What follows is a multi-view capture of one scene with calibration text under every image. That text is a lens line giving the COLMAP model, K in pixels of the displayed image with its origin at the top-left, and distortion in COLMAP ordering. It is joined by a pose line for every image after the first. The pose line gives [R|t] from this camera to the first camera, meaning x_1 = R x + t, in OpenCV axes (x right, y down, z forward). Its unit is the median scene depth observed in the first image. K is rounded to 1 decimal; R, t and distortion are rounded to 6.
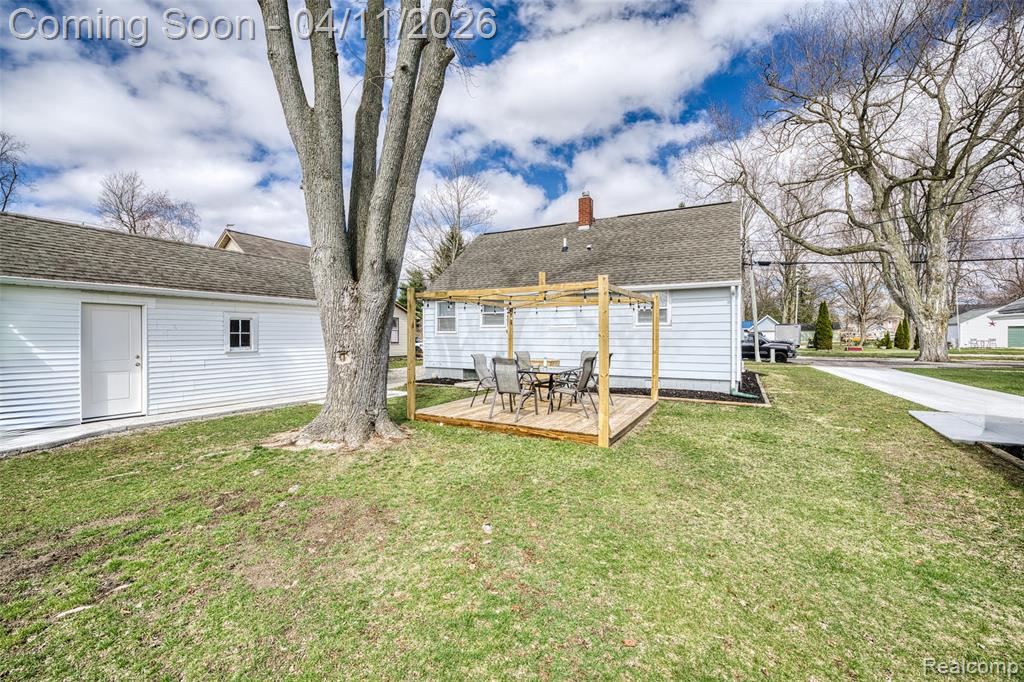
lens RADIAL K [[421.4, 0, 509.7], [0, 421.4, 337.9], [0, 0, 1]] dist [-0.021047, 0.000918]
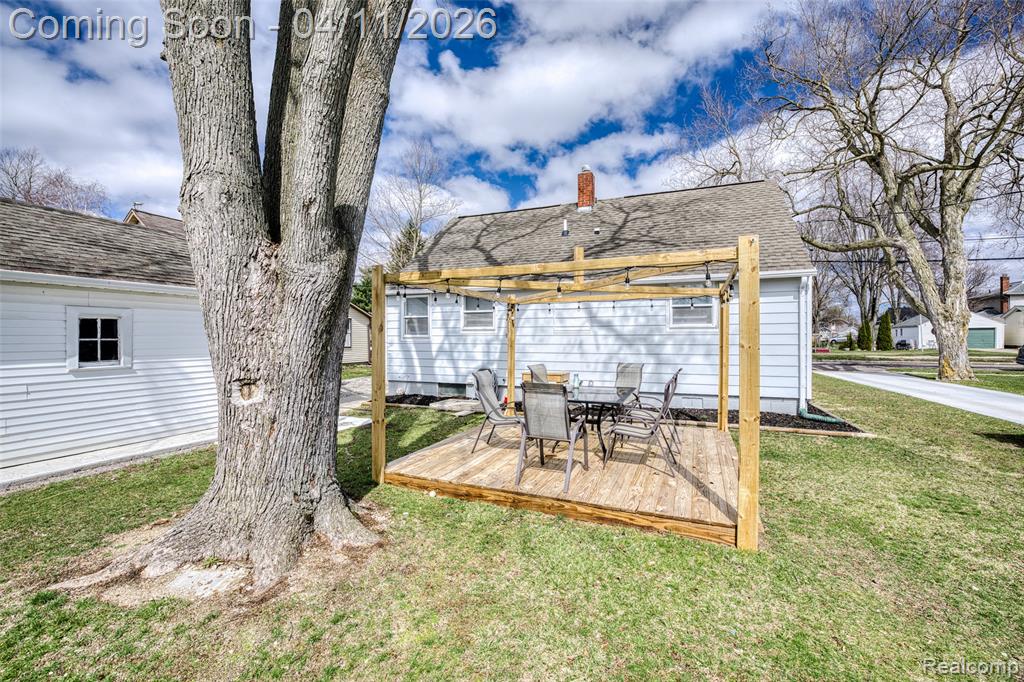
lens RADIAL K [[421.4, 0, 513.2], [0, 421.4, 338.5], [0, 0, 1]] dist [-0.021047, 0.000918]
pose [[0.993662, -0.002781, 0.112371, -0.089390], [0.003104, 0.999992, -0.002699, -0.009536], [-0.112363, 0.003031, 0.993663, 0.307222]]
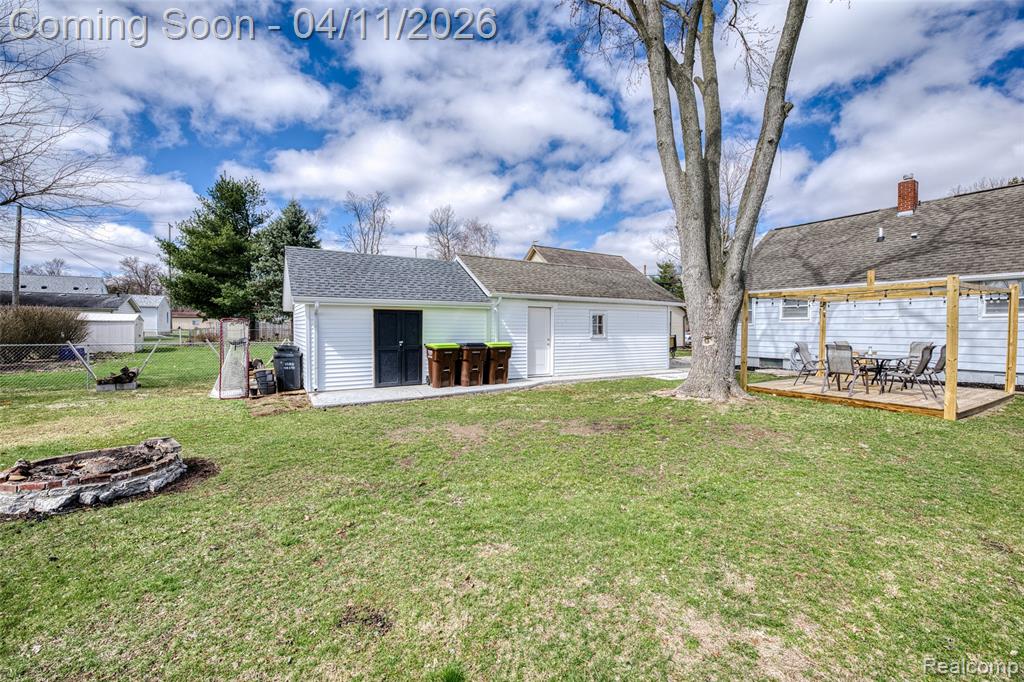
lens RADIAL K [[421.4, 0, 511.6], [0, 421.4, 336.7], [0, 0, 1]] dist [-0.021047, 0.000918]
pose [[0.853771, 0.014019, -0.520460, -0.144835], [-0.007033, 0.999857, 0.015394, 0.009204], [0.520601, -0.009483, 0.853748, -0.396685]]
